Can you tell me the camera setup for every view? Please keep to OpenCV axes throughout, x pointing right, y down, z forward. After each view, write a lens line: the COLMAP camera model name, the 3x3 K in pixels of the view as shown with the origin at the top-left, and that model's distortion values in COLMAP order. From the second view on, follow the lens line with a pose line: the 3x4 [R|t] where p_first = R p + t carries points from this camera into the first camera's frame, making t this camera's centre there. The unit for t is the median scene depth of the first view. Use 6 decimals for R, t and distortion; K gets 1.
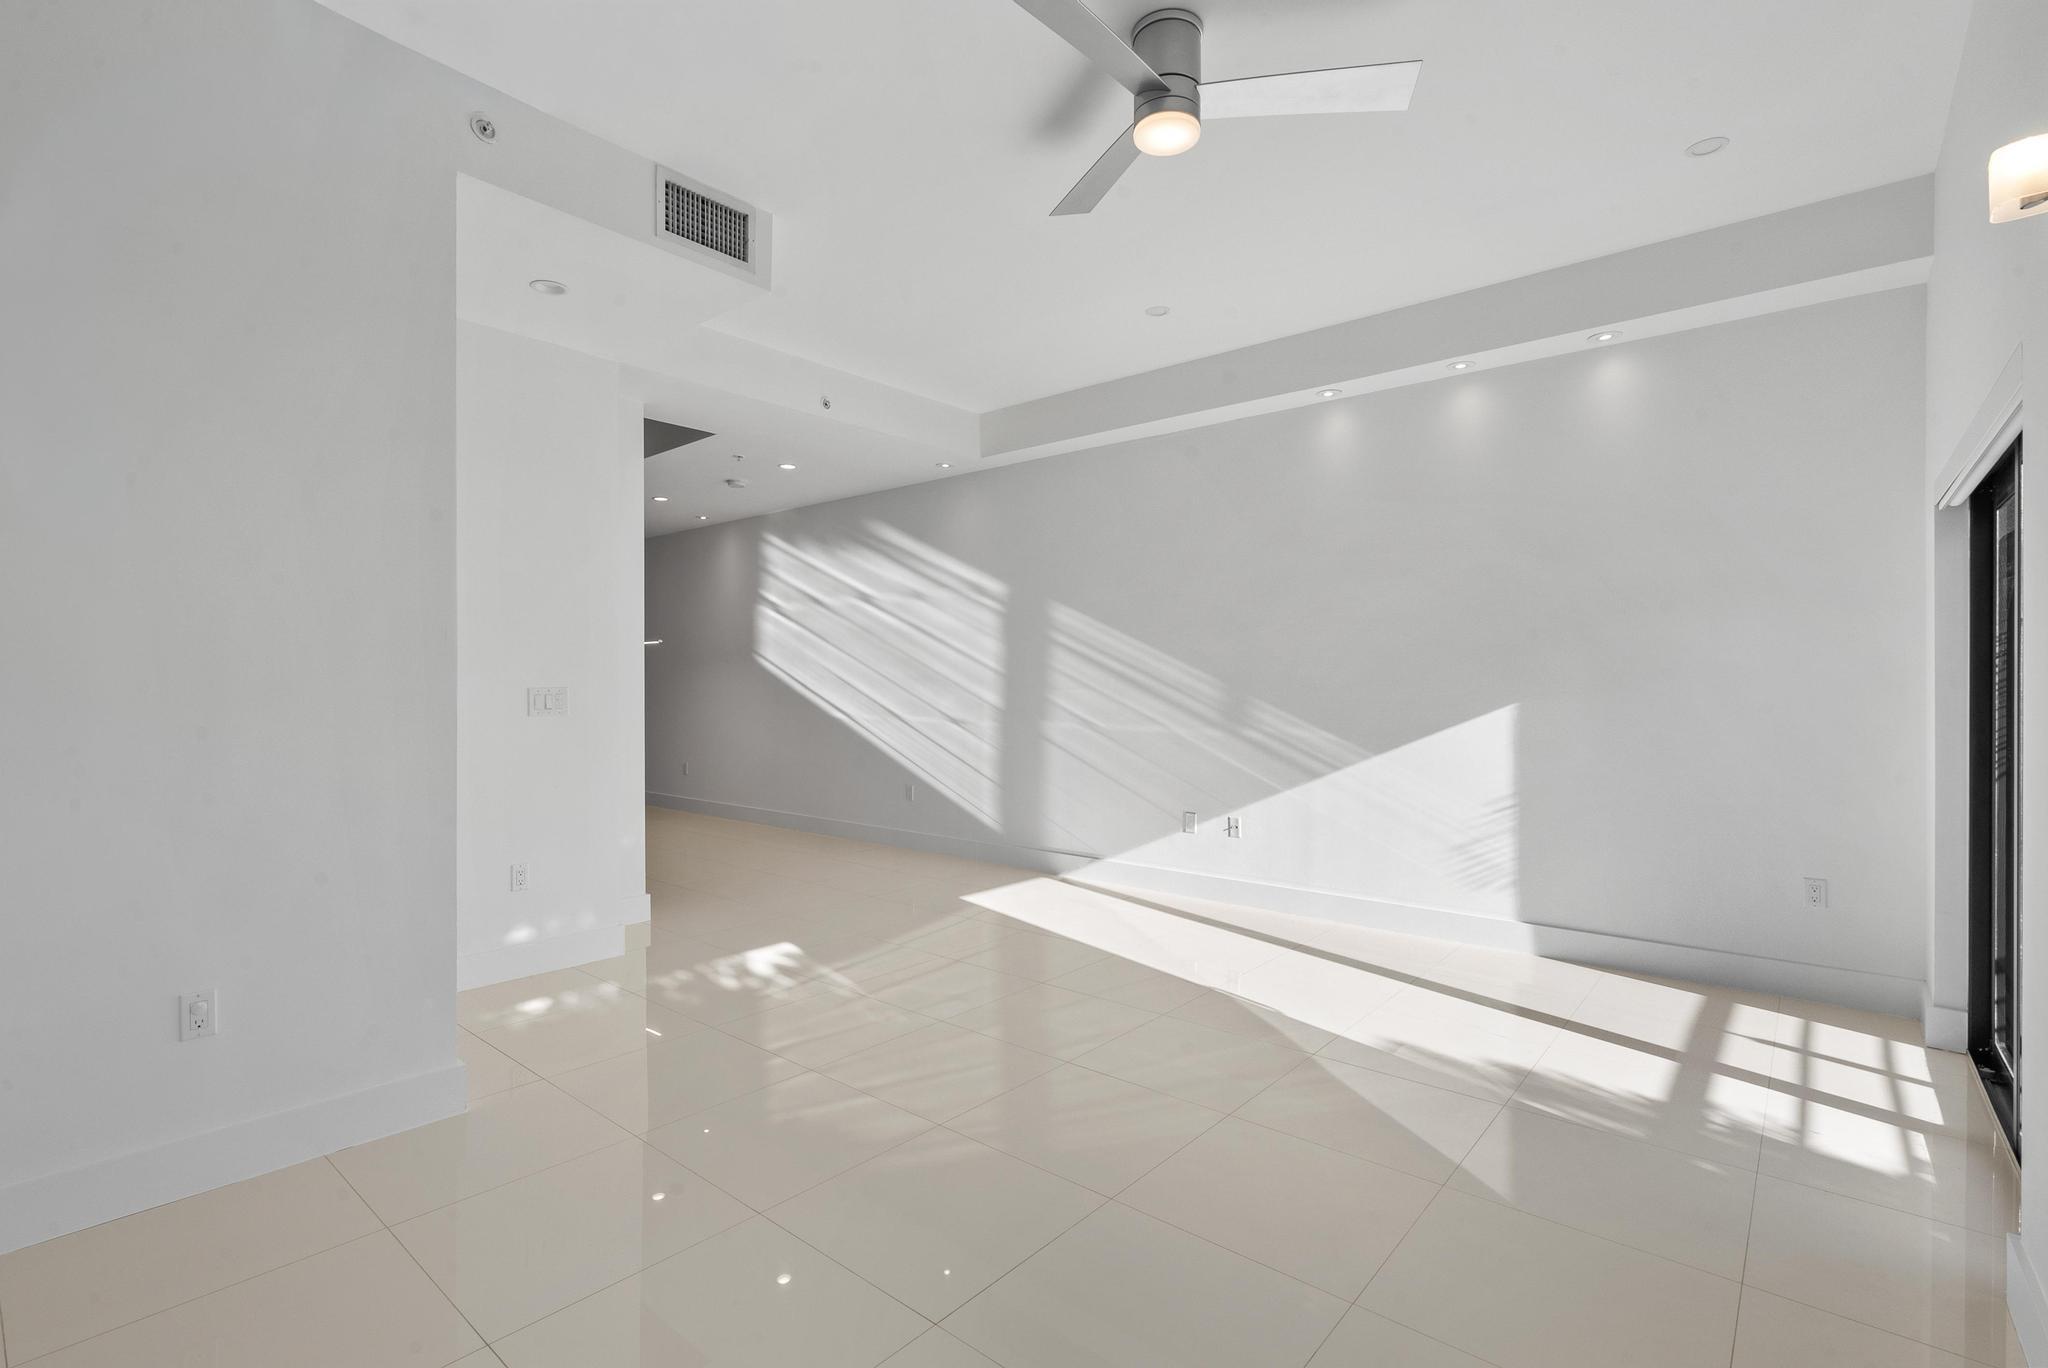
lens RADIAL K [[926.6, 0, 1027.6], [0, 926.6, 694.8], [0, 0, 1]] dist [-0.003741, 0.002185]
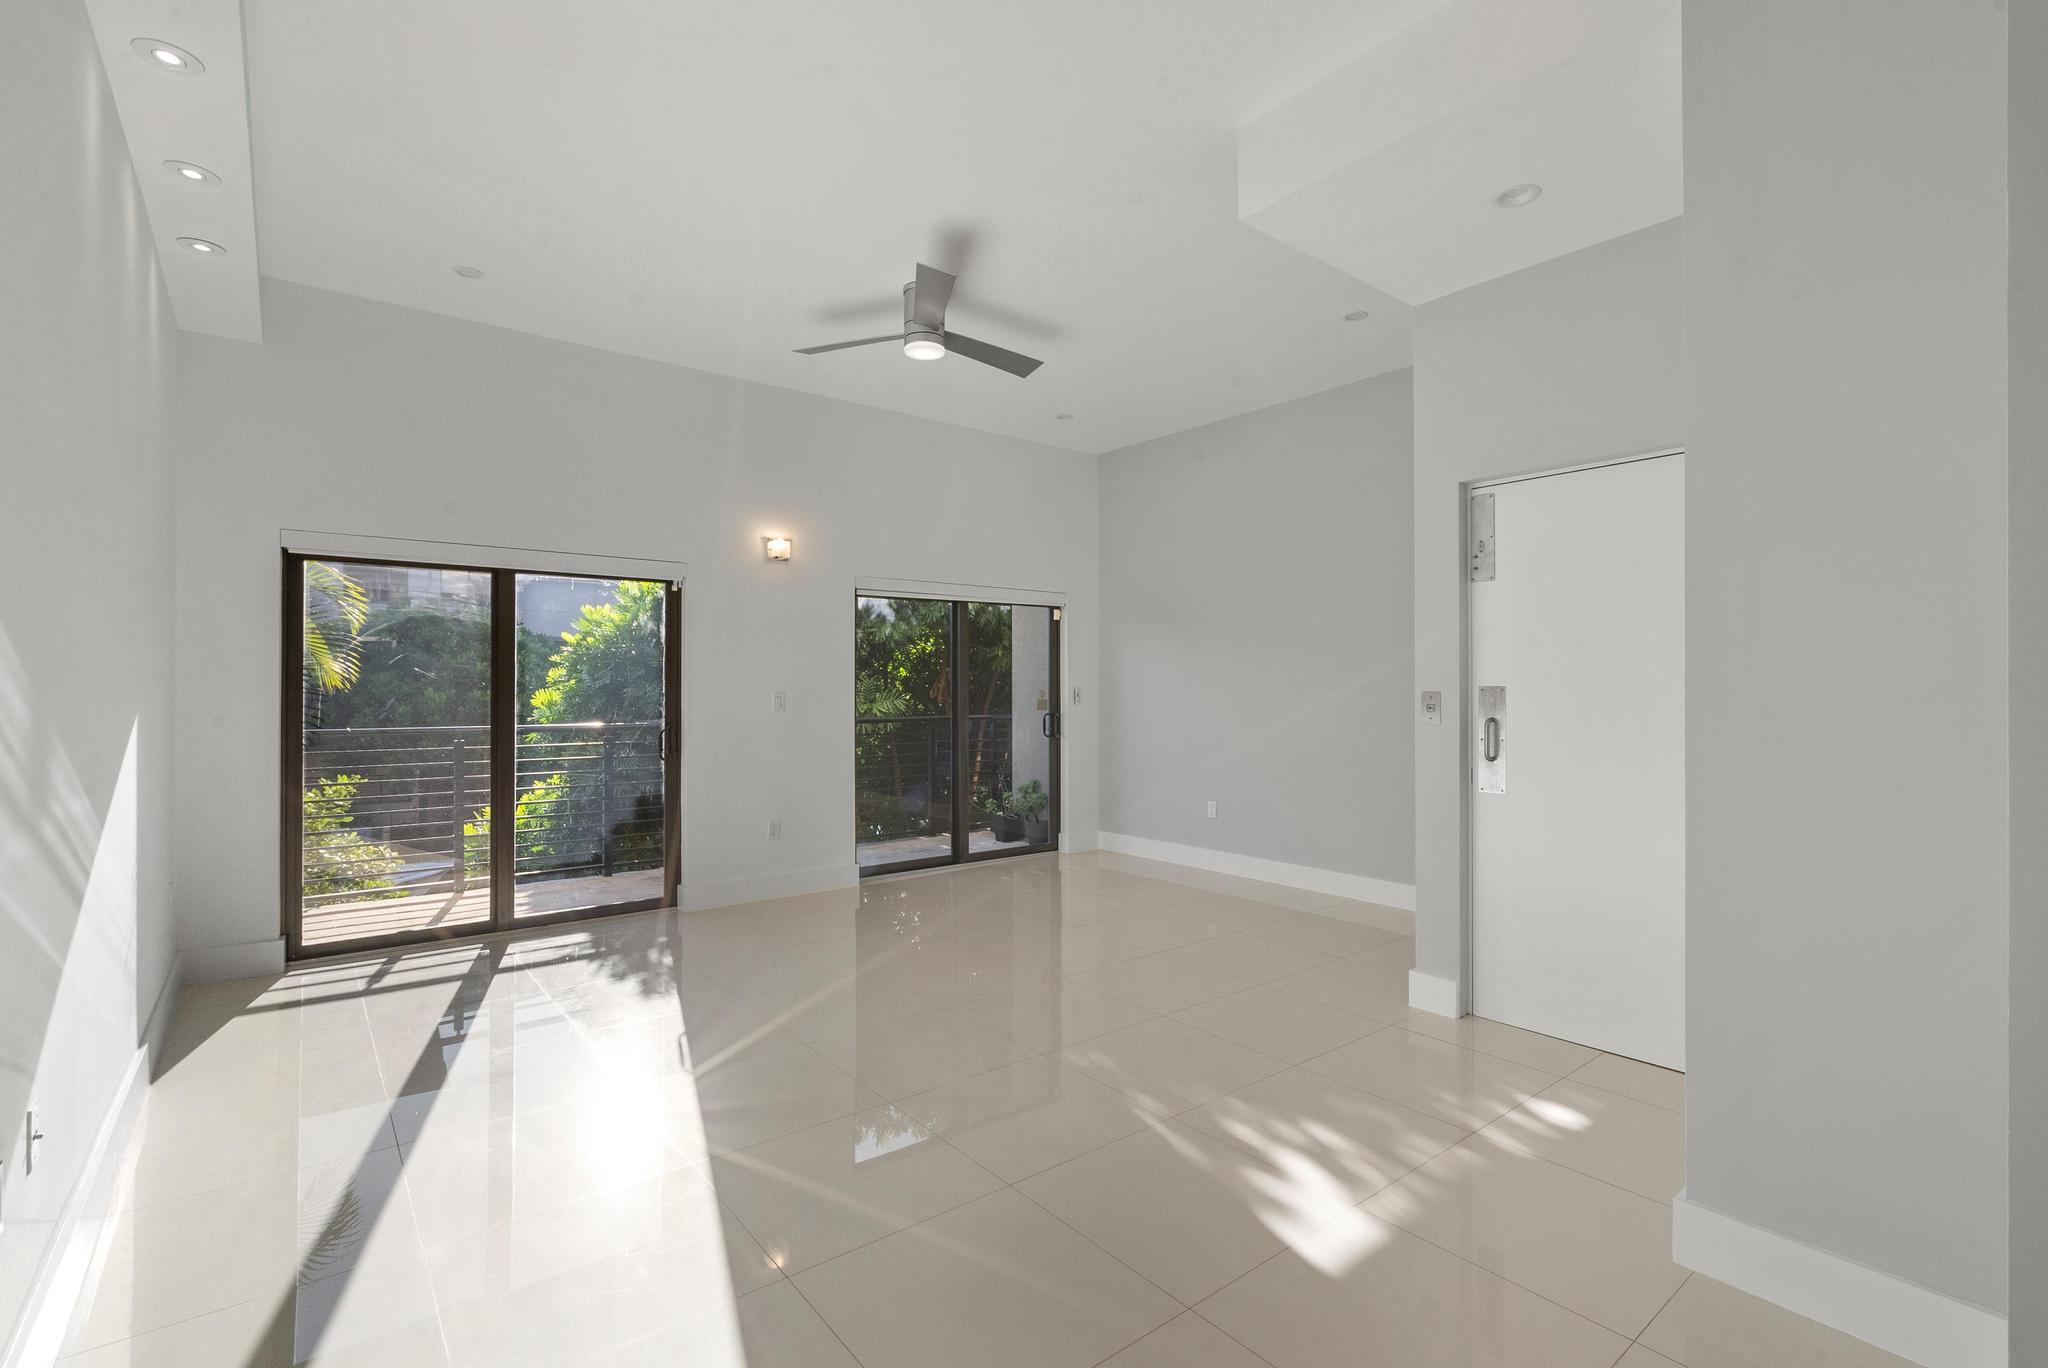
lens RADIAL K [[926.6, 0, 1021.0], [0, 926.6, 688.5], [0, 0, 1]] dist [-0.003741, 0.002185]
pose [[-0.980702, 0.006160, 0.195413, -0.269968], [0.004333, 0.999943, -0.009776, 0.001032], [-0.195462, -0.008740, -0.980672, 1.891029]]
